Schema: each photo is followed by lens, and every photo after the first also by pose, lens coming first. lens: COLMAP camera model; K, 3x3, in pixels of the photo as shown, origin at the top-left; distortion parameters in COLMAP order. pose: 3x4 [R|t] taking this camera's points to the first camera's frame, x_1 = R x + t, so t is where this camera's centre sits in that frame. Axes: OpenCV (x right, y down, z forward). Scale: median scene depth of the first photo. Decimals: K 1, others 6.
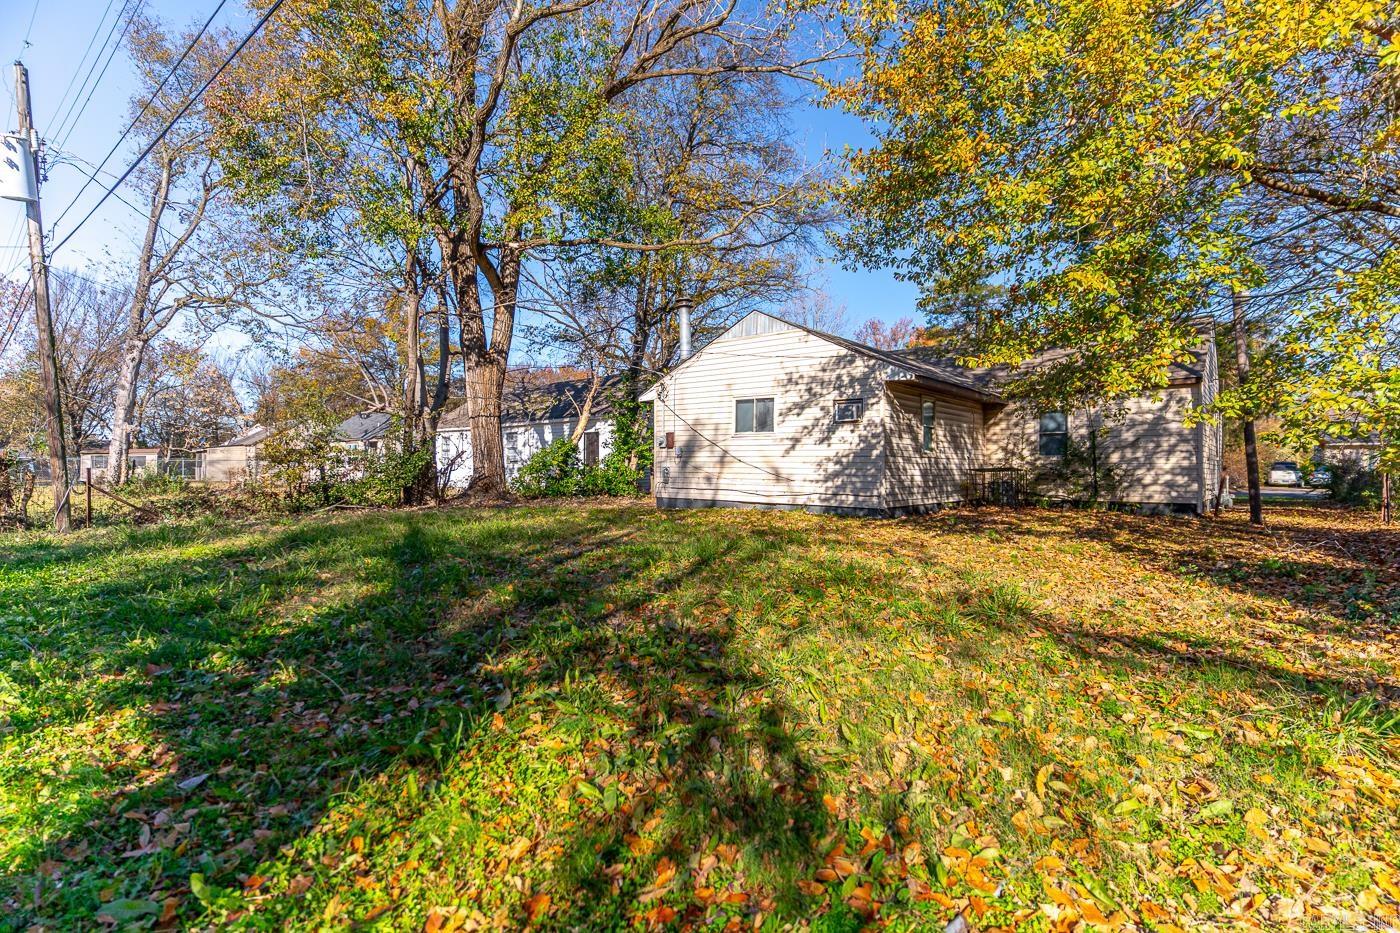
lens RADIAL K [[679.3, 0, 712.1], [0, 679.3, 473.3], [0, 0, 1]] dist [-0.002579, 0.001628]
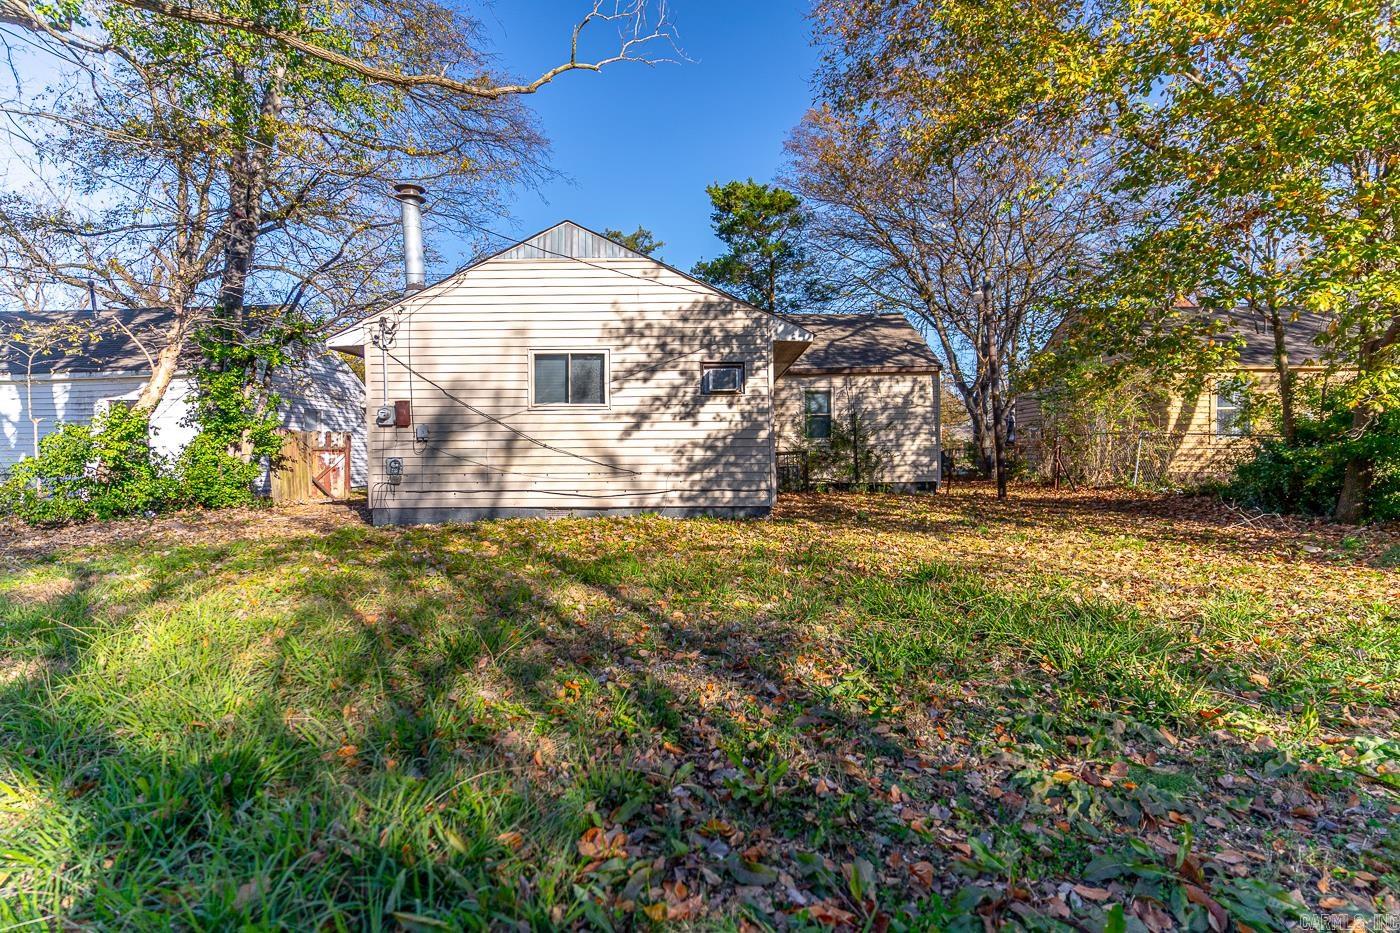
lens RADIAL K [[679.3, 0, 754.7], [0, 679.3, 465.8], [0, 0, 1]] dist [-0.002579, 0.001628]
pose [[0.784551, -0.027730, 0.619444, -0.225775], [0.020203, 0.999612, 0.019161, -0.008531], [-0.619735, -0.002518, 0.784807, 0.379965]]
